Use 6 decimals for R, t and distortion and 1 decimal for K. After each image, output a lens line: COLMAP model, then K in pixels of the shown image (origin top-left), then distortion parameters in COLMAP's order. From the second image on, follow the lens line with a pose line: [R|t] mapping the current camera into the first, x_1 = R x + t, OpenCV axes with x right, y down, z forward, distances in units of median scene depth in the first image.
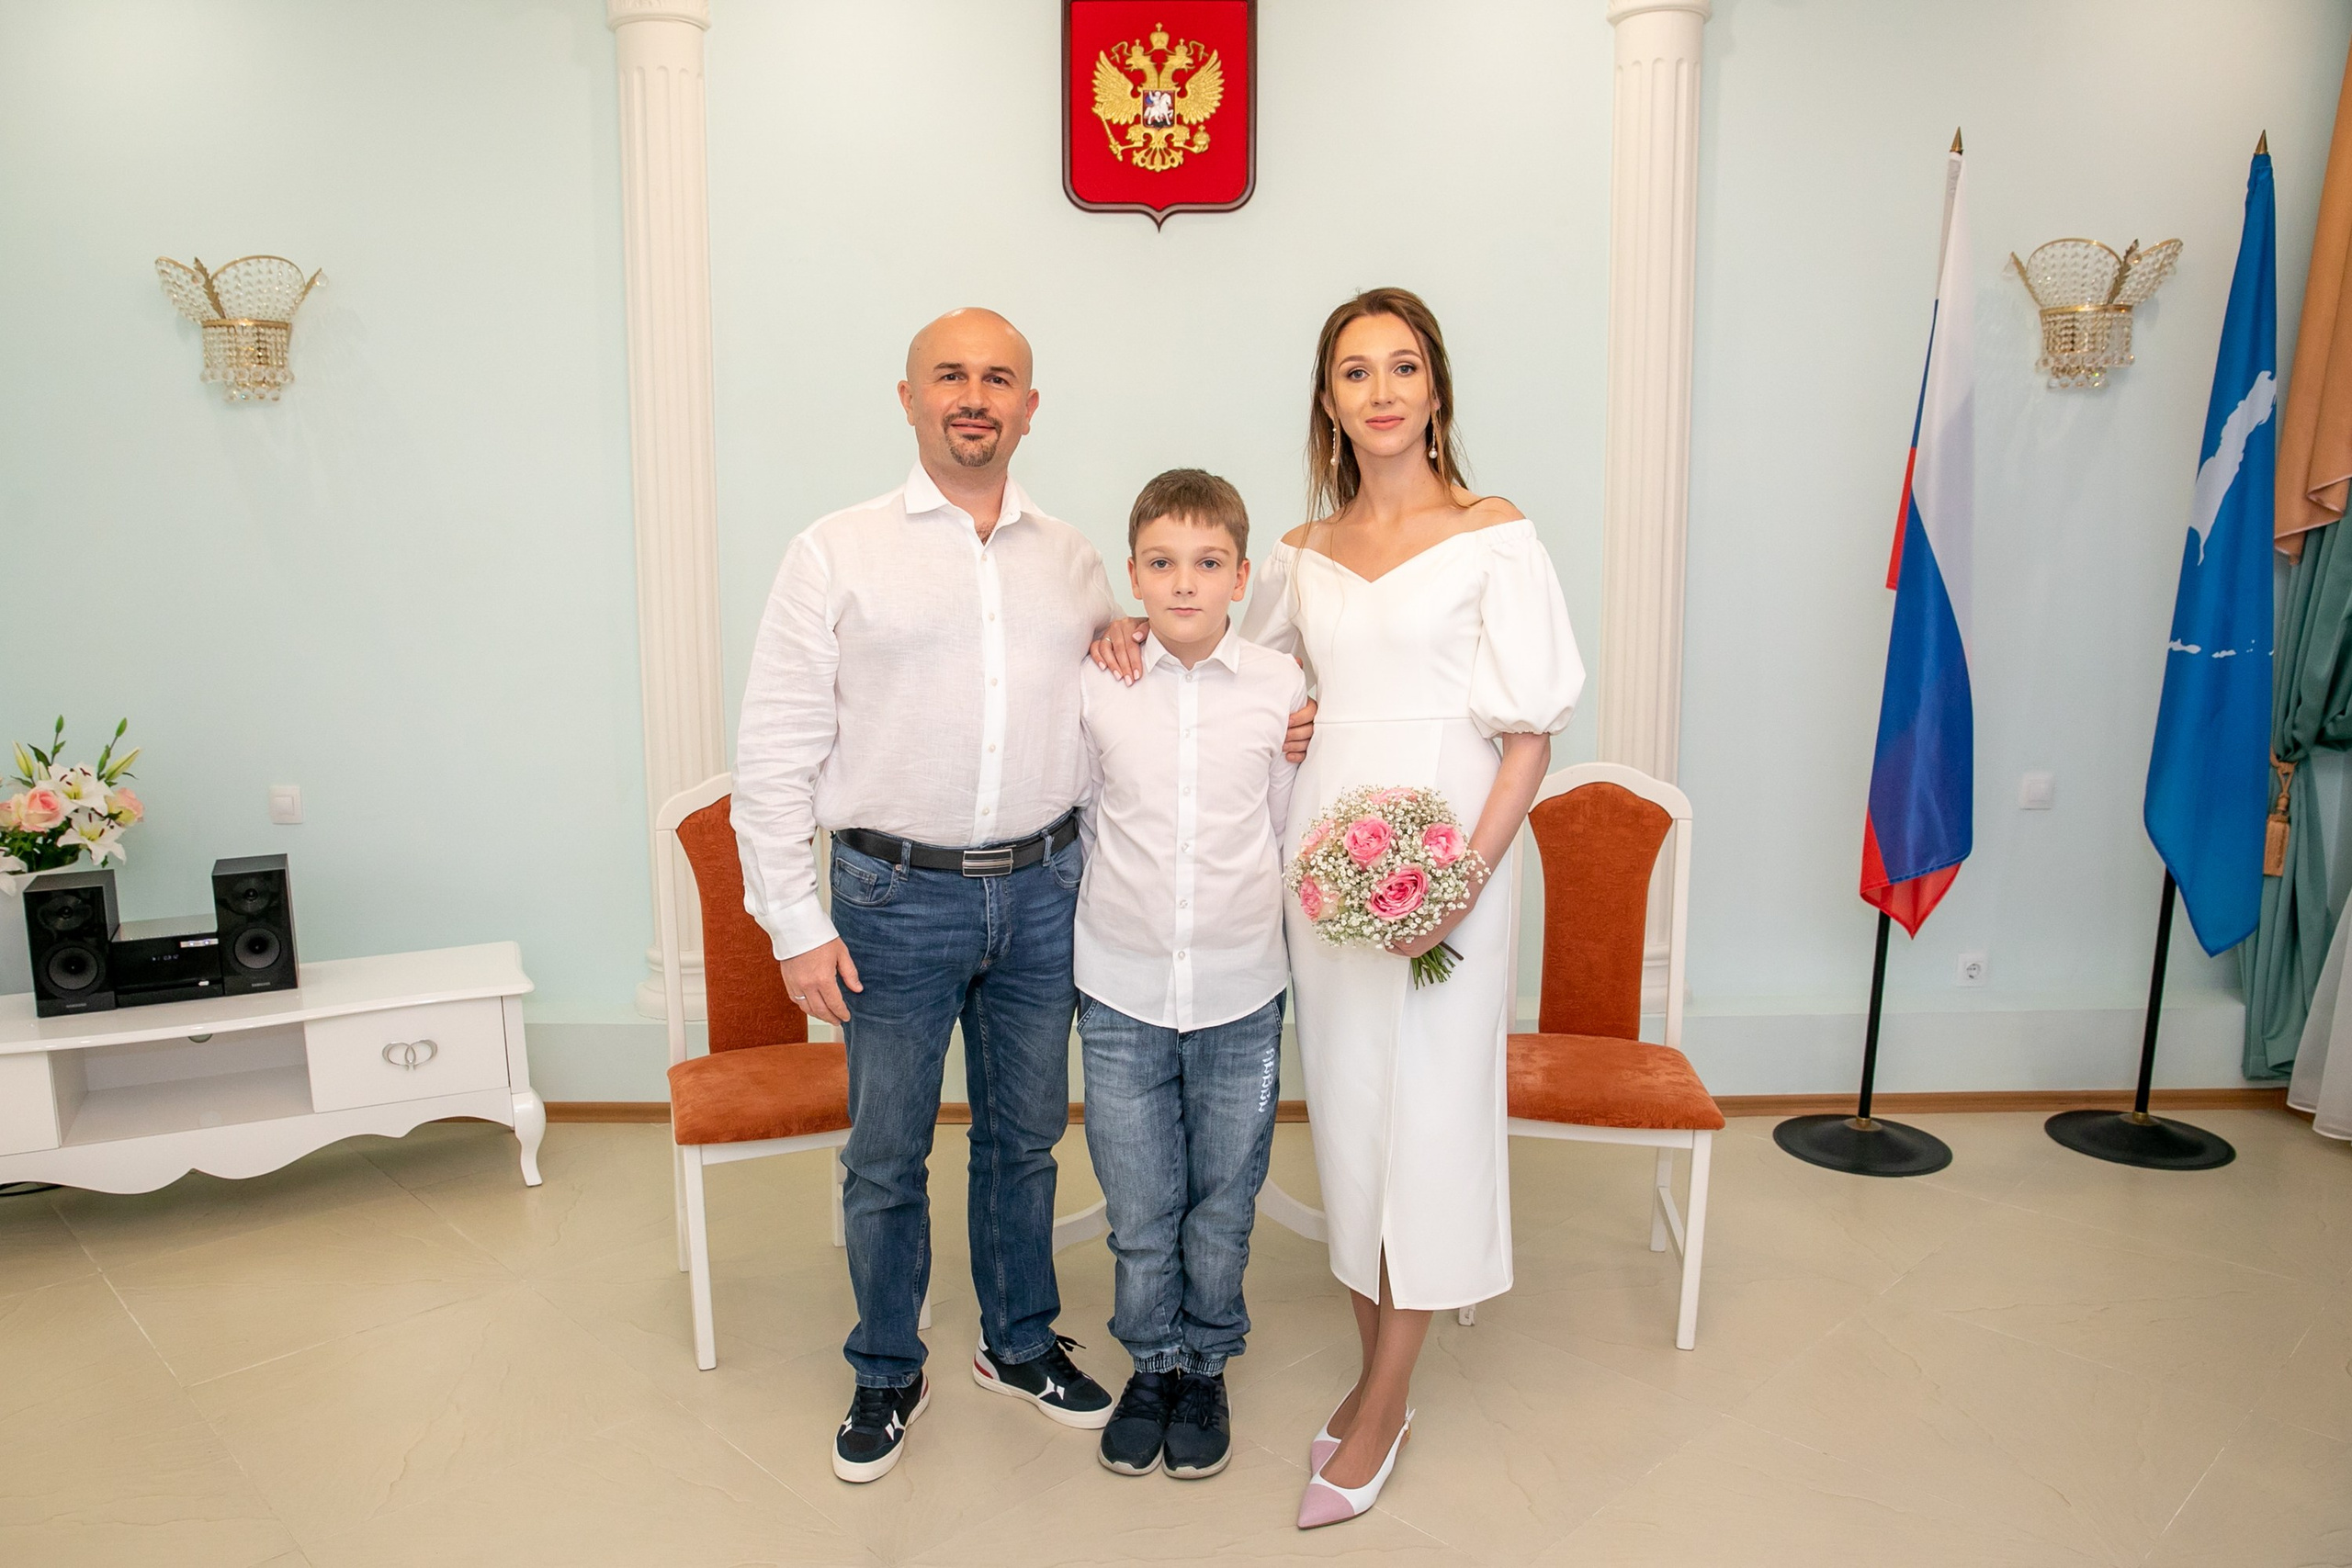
lens RADIAL K [[1646.7, 0, 1109.5], [0, 1646.7, 778.5], [0, 0, 1]] dist [-0.096275, 0.036032]
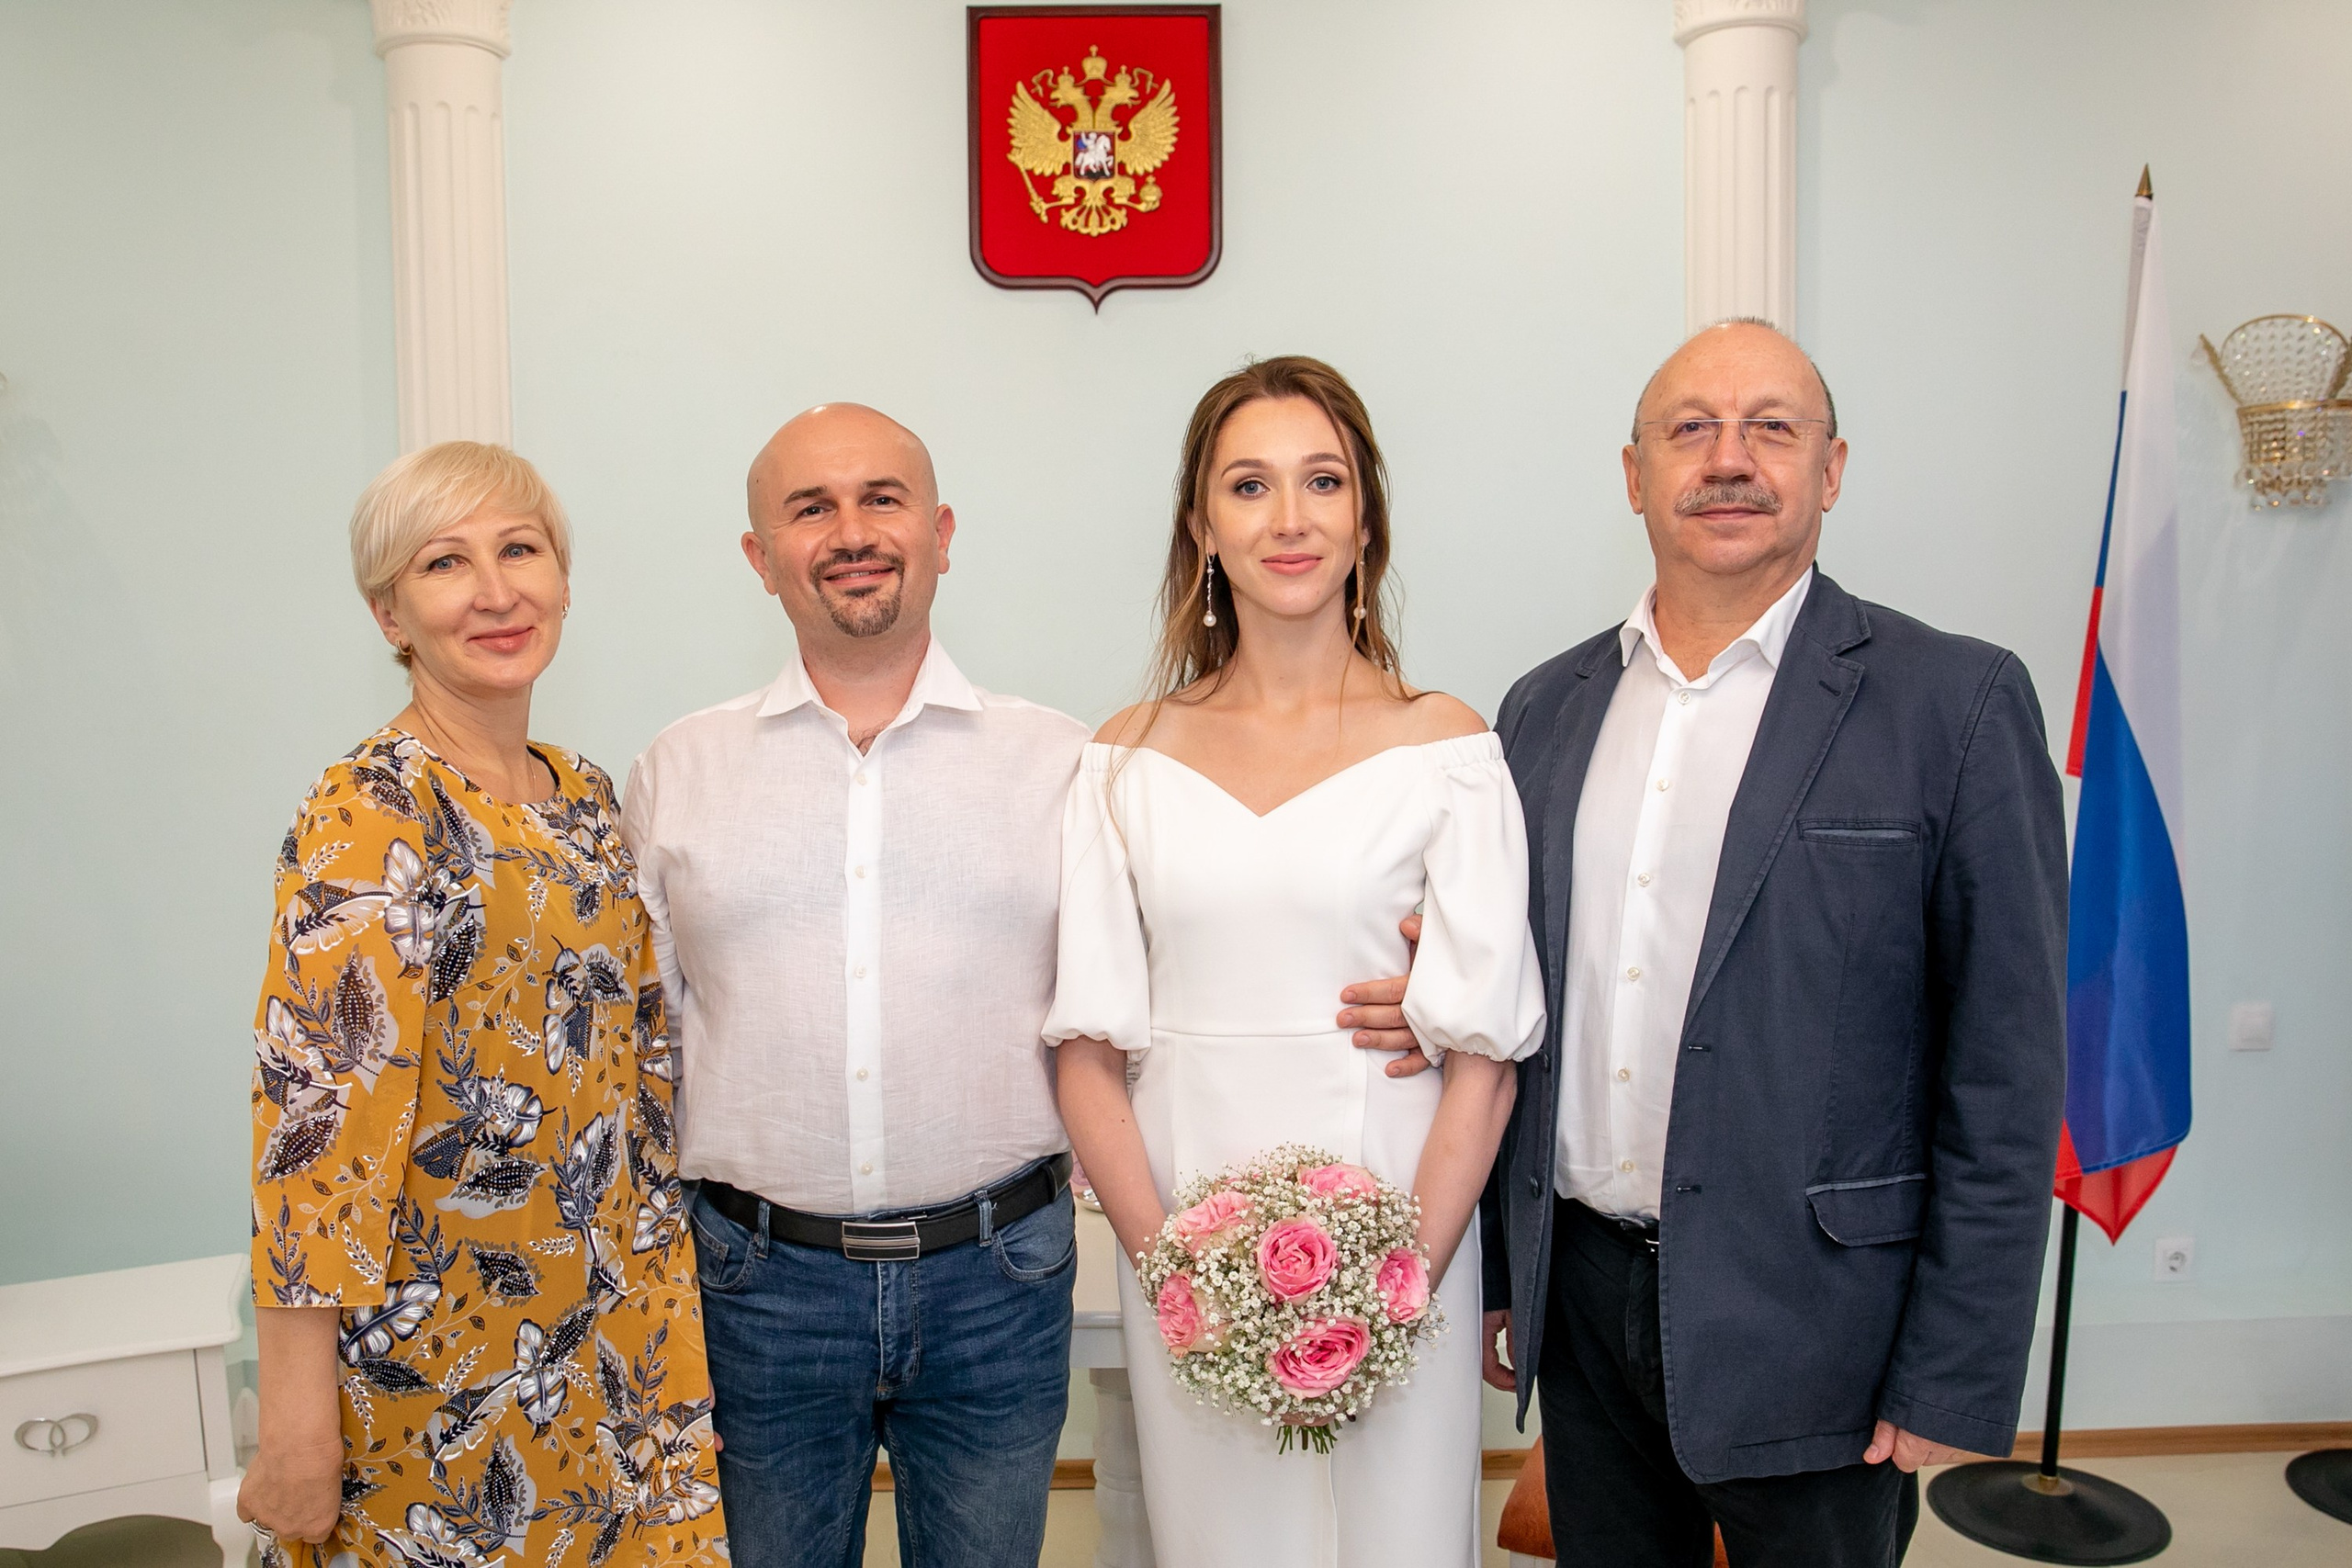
lens RADIAL K [[1741.1, 0, 1131.5], [0, 1741.1, 838.9], [0, 0, 1]] dist [-0.109550, 0.041098]
pose [[0.999472, -0.011309, 0.030473, 0.019619], [0.013002, 0.998349, -0.055943, -0.045710], [-0.029791, 0.056310, 0.997969, 0.211871]]
